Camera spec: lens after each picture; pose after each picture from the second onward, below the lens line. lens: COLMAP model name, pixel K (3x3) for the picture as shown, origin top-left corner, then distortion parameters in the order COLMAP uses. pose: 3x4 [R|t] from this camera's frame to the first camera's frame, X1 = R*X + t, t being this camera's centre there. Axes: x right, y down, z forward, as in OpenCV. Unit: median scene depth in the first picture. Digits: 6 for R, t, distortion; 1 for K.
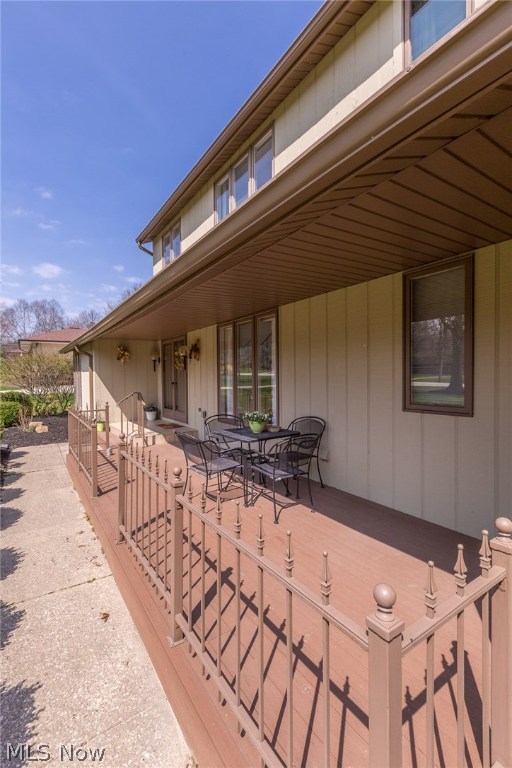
lens RADIAL K [[349.6, 0, 255.1], [0, 349.6, 378.8], [0, 0, 1]] dist [0.001819, -0.000144]
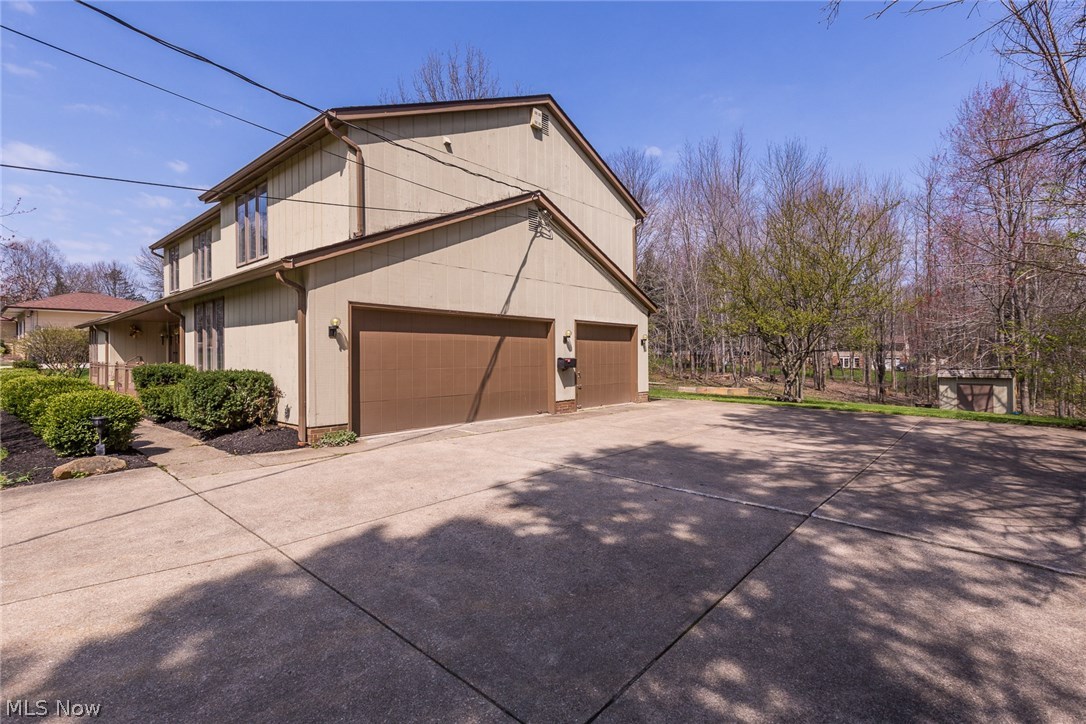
lens RADIAL K [[494.3, 0, 546.1], [0, 494.3, 357.2], [0, 0, 1]] dist [0.001819, -0.000144]
pose [[0.961531, 0.006560, 0.274618, 0.565609], [-0.003160, 0.999913, -0.012821, 0.044363], [-0.274678, 0.011460, 0.961468, -1.157270]]
